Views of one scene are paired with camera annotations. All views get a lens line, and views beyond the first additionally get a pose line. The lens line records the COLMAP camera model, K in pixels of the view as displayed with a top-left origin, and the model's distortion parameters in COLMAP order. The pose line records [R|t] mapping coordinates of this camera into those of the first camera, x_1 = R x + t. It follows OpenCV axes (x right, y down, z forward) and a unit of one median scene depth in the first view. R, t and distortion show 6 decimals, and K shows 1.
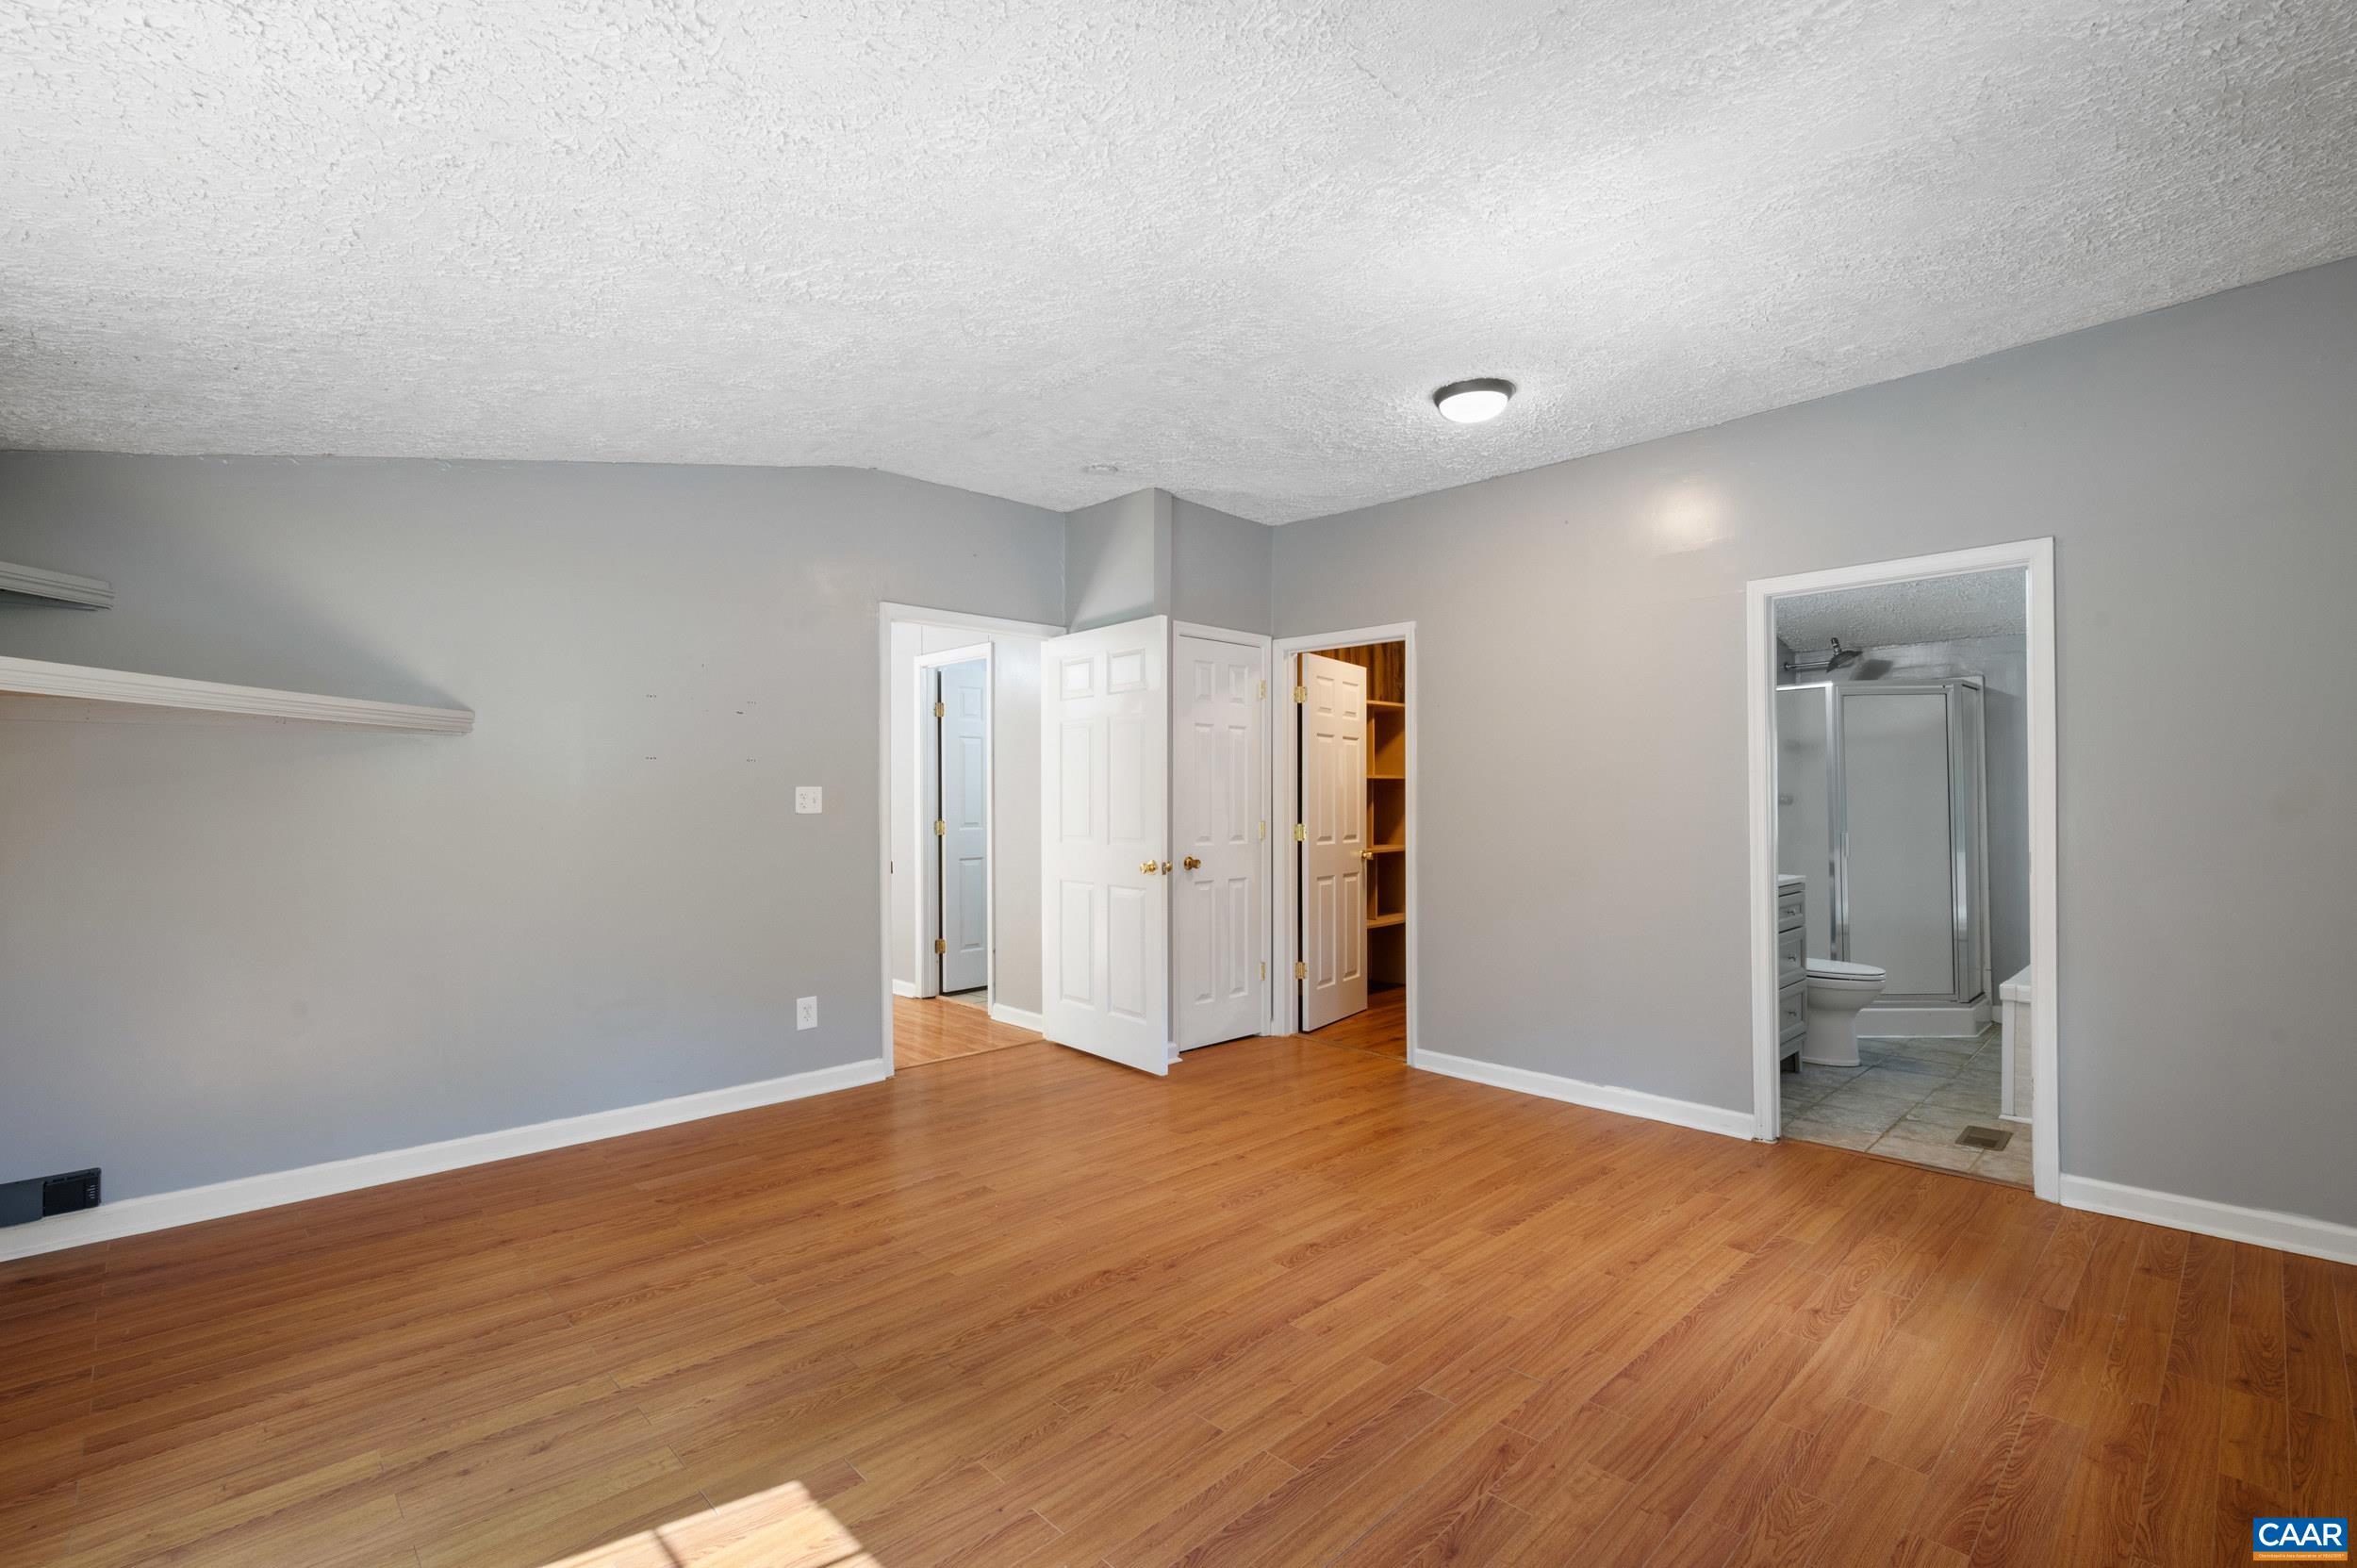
lens RADIAL K [[1066.3, 0, 1181.8], [0, 1066.3, 793.5], [0, 0, 1]] dist [0.002989, -0.000664]
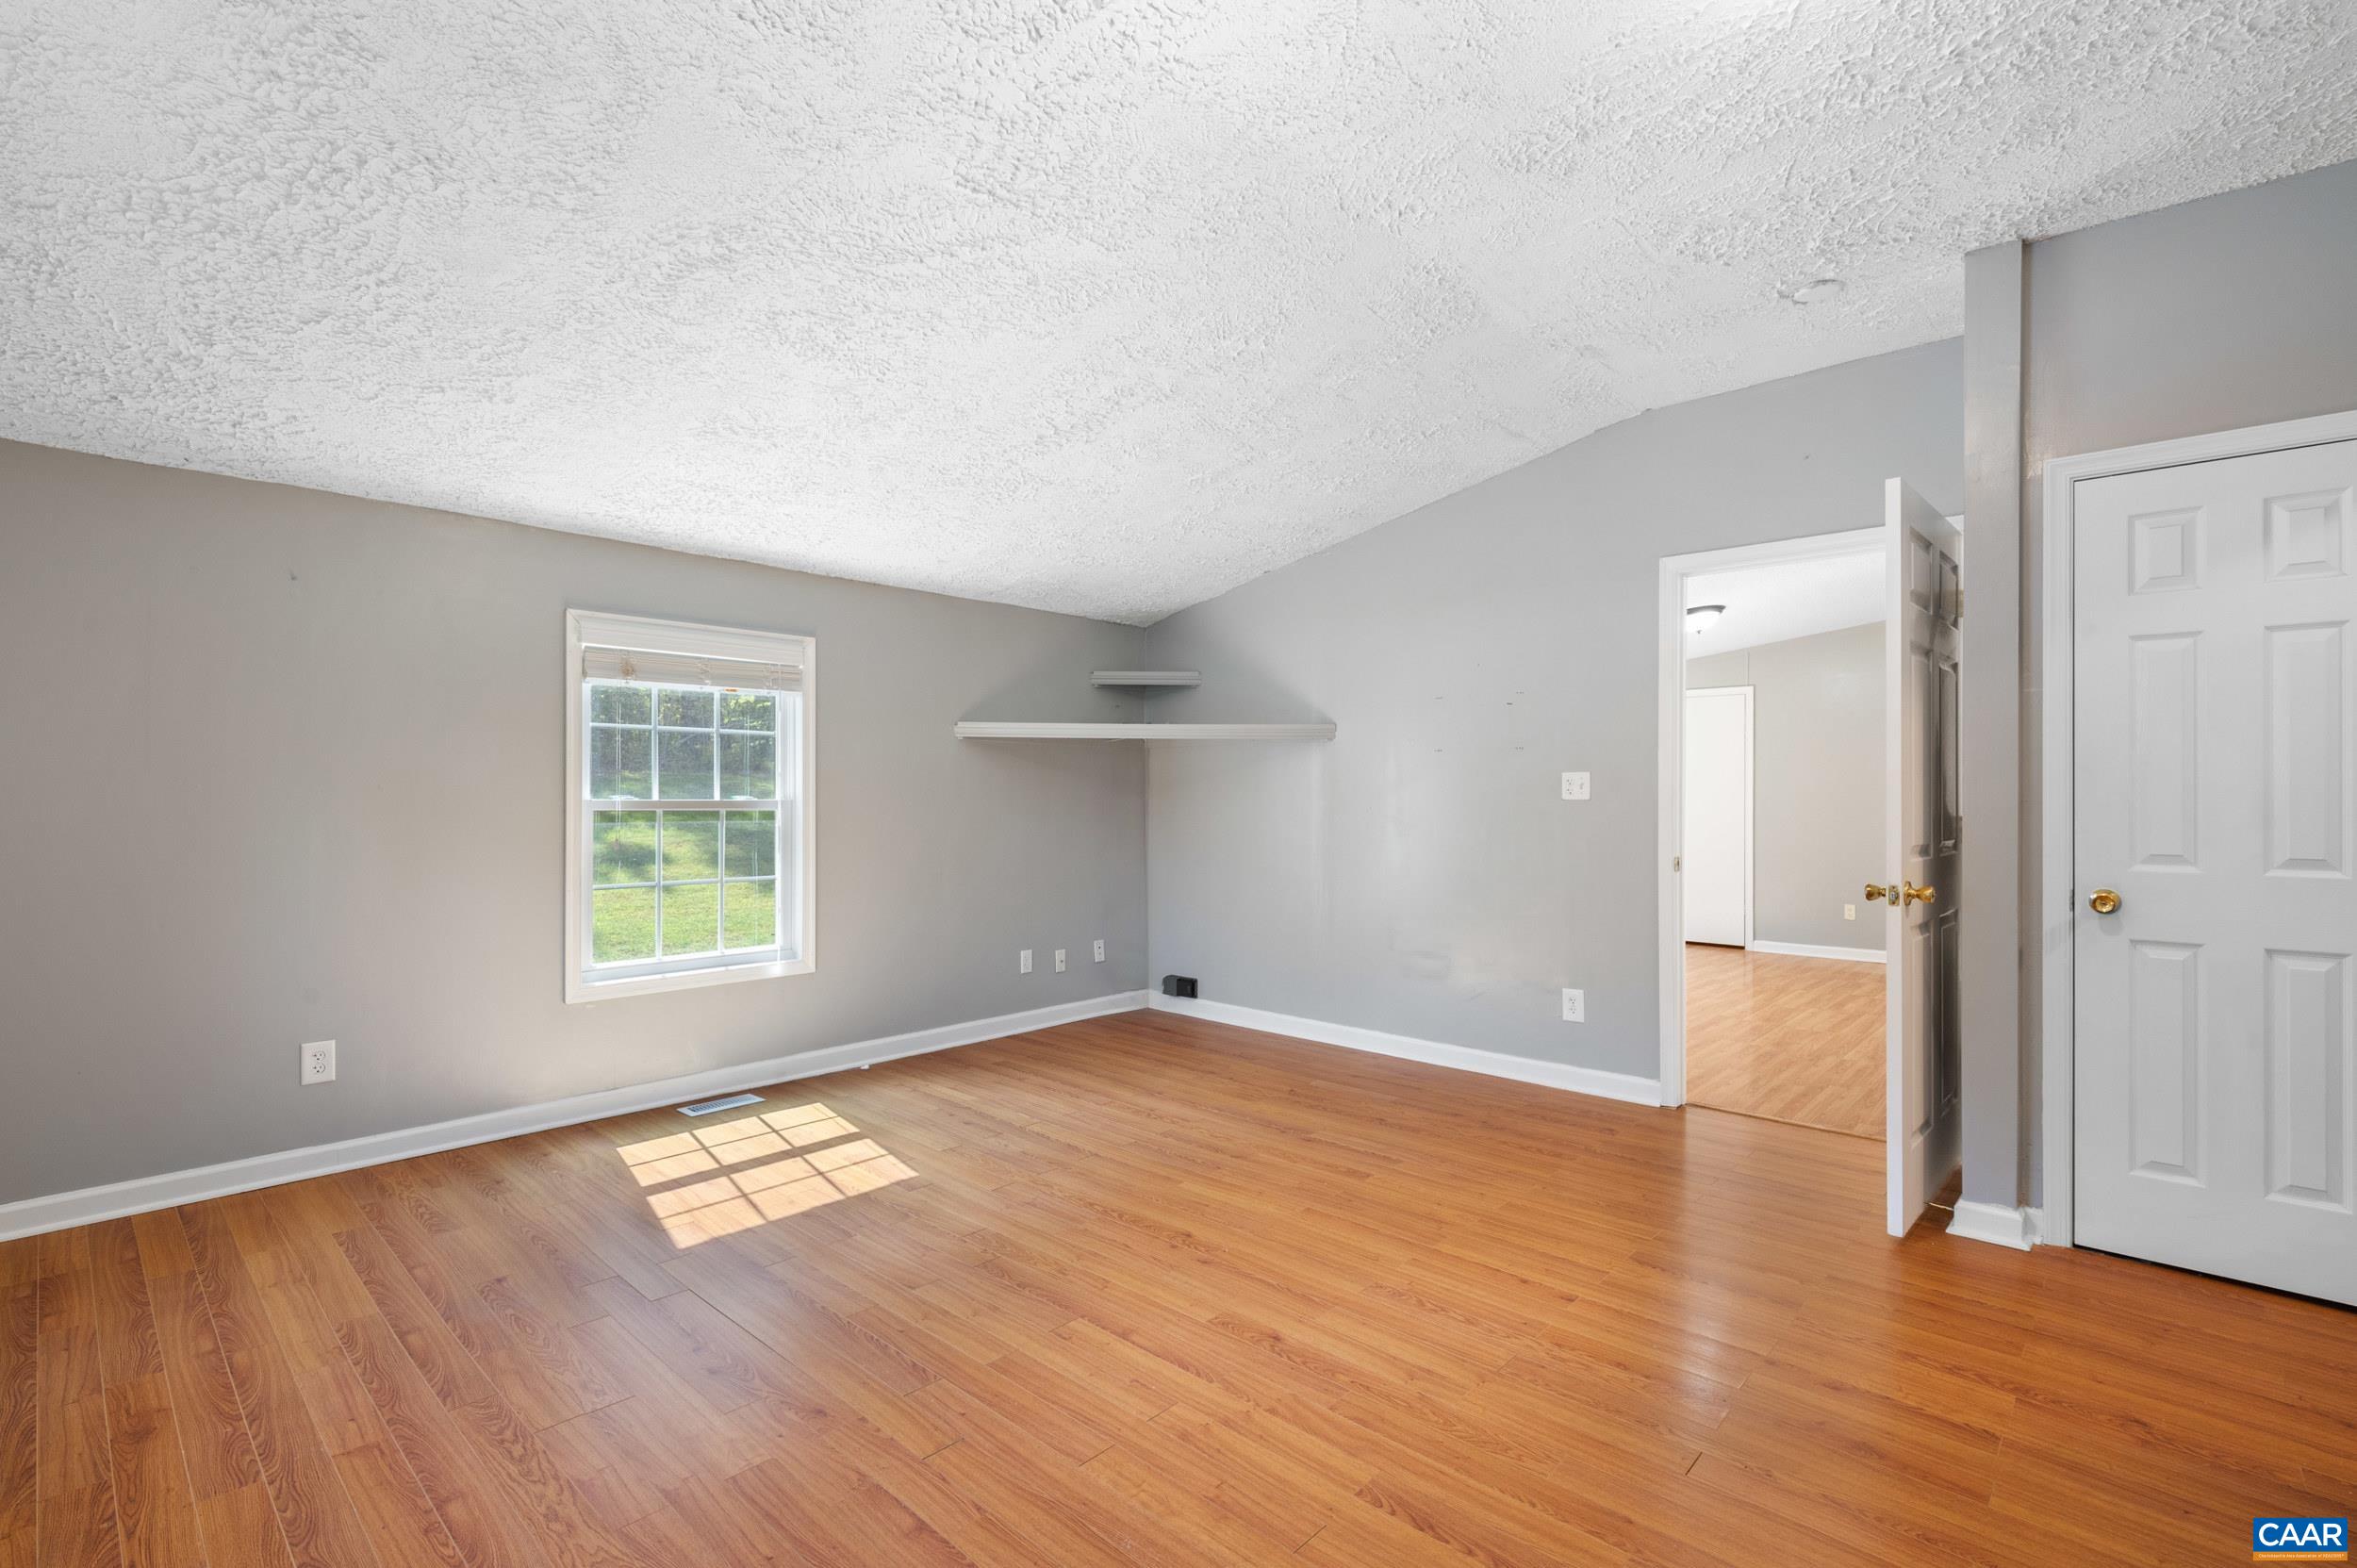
lens RADIAL K [[1066.3, 0, 1159.0], [0, 1066.3, 794.0], [0, 0, 1]] dist [0.002989, -0.000664]
pose [[0.038403, 0.002714, -0.999259, 0.931694], [0.002127, 0.999994, 0.002798, 0.014780], [0.999260, -0.002233, 0.038397, 0.899571]]
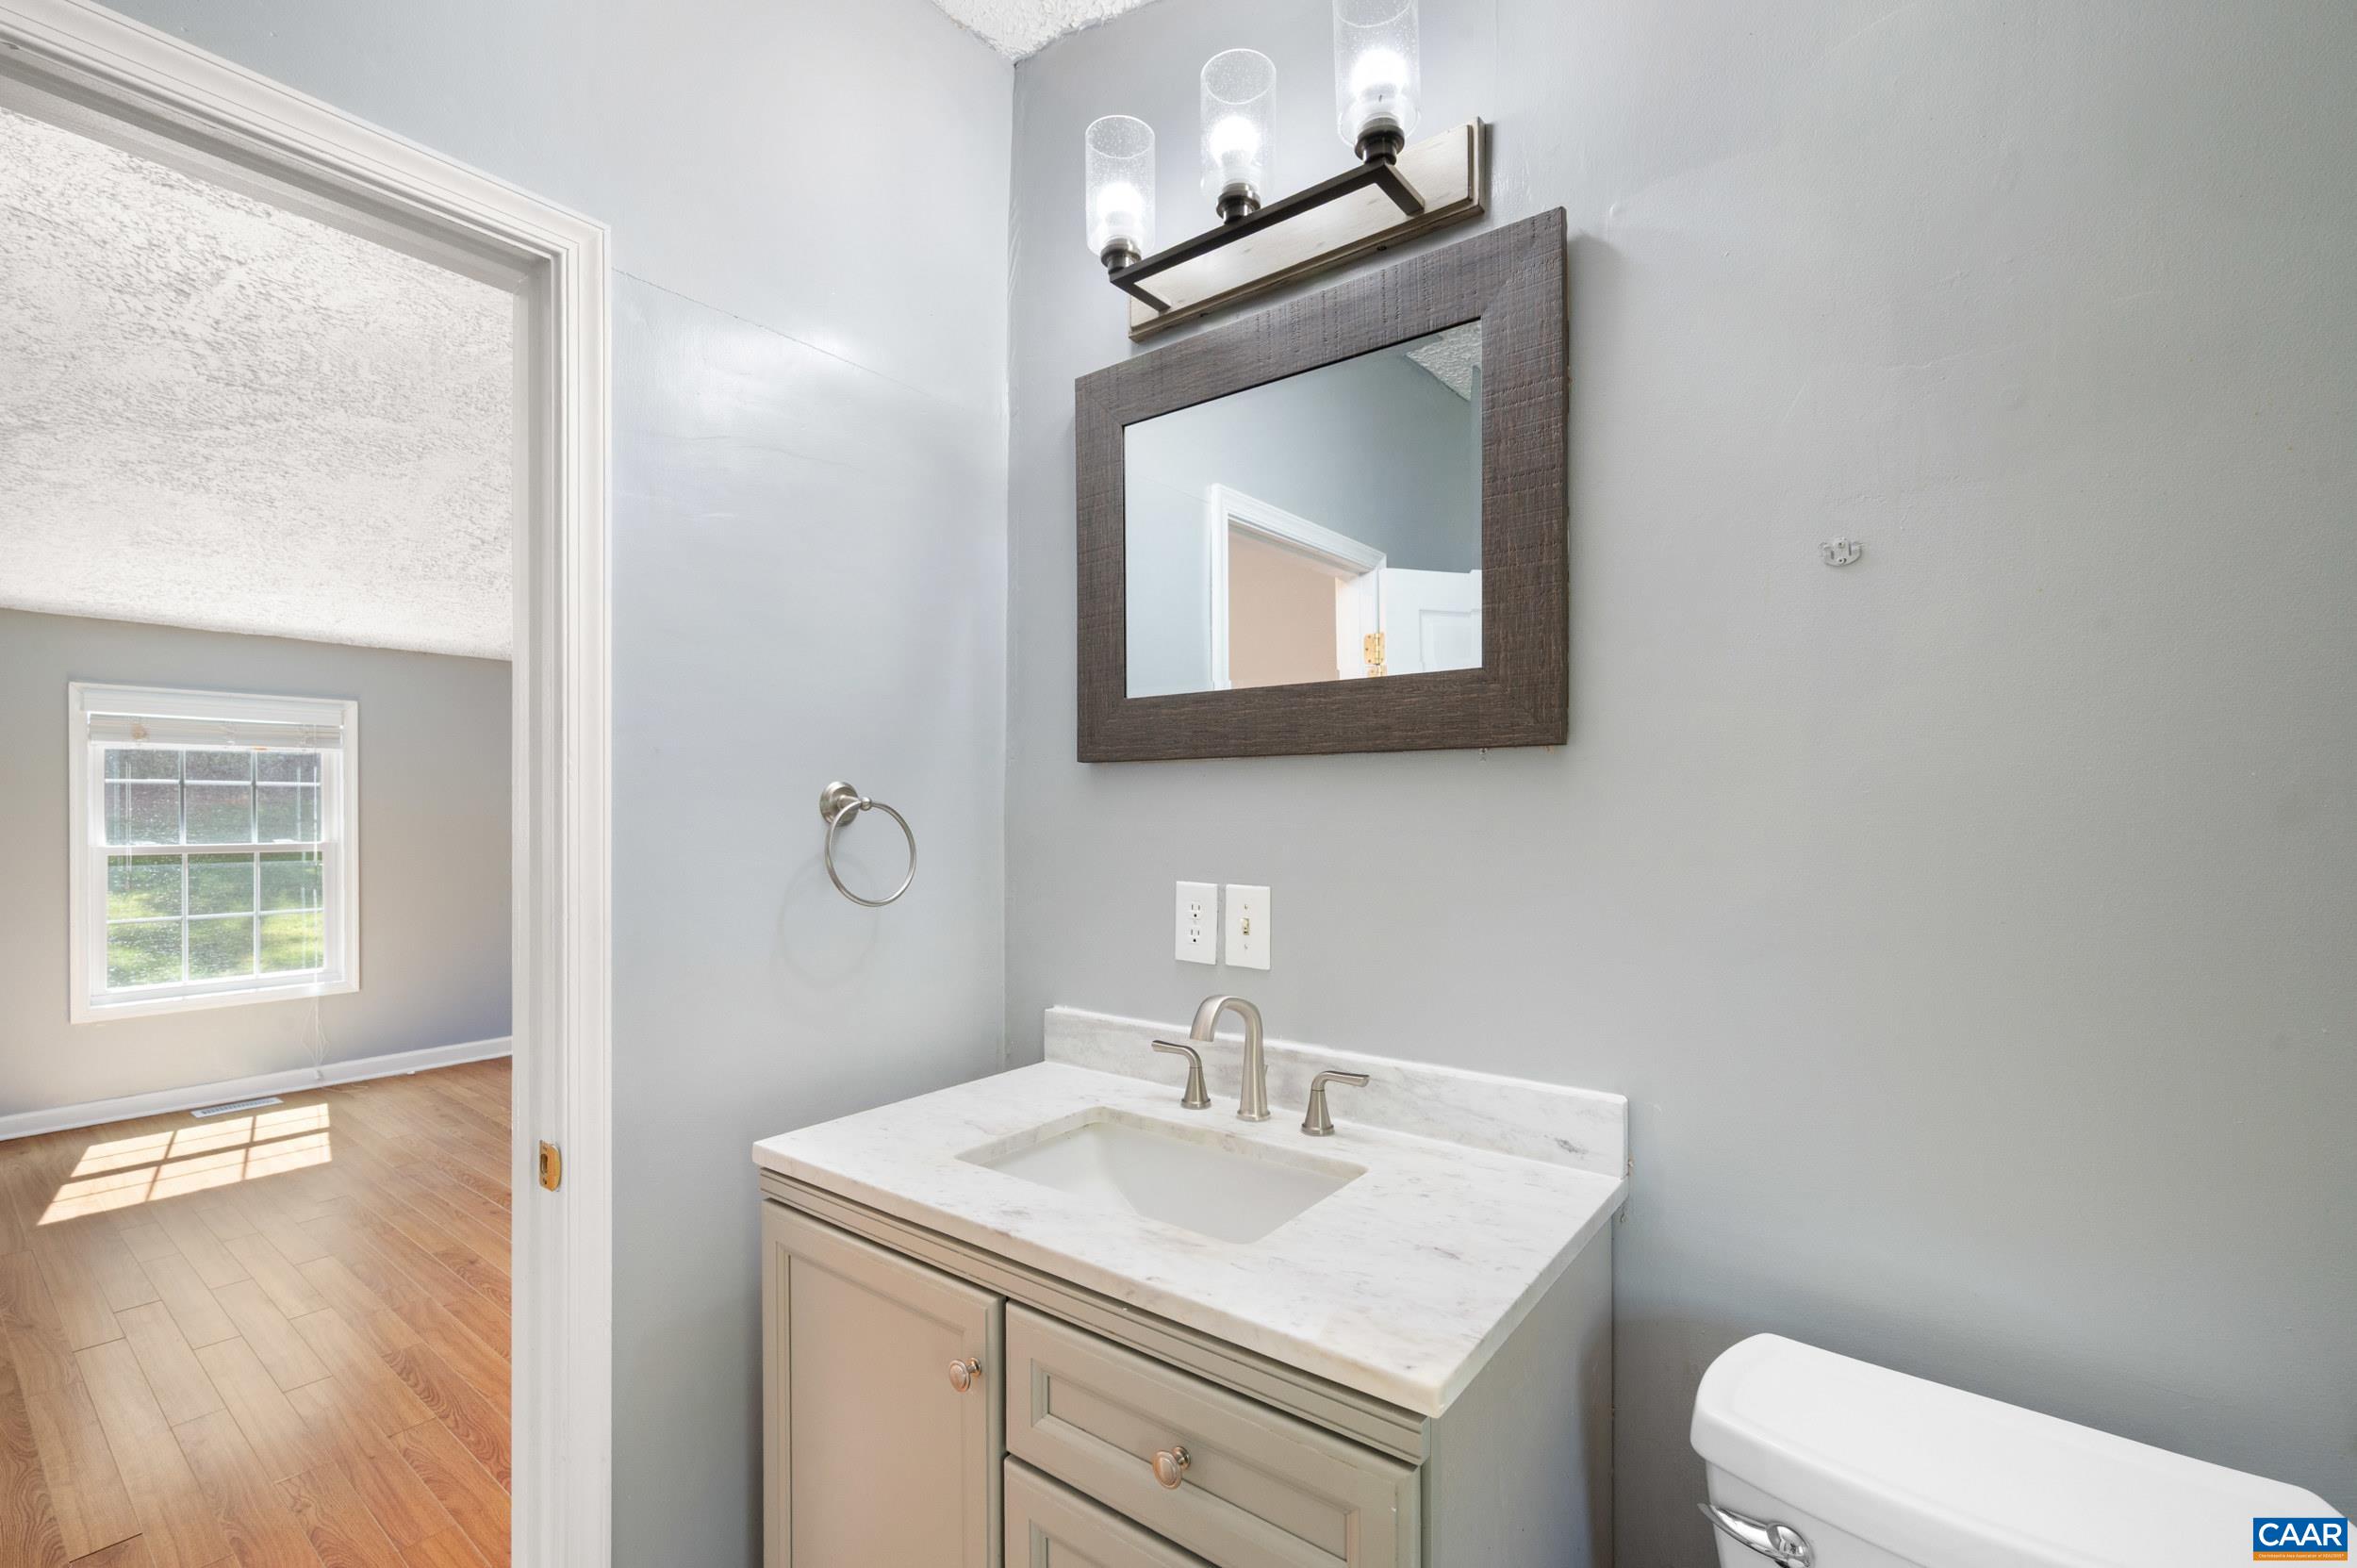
lens RADIAL K [[1009.4, 0, 1125.3], [0, 1009.4, 803.7], [0, 0, 1]] dist [0.010918, 0.000147]
pose [[0.112651, -0.007456, -0.993607, 1.210652], [0.005664, 0.999960, -0.006861, -0.019608], [0.993618, -0.004855, 0.112689, 1.567479]]
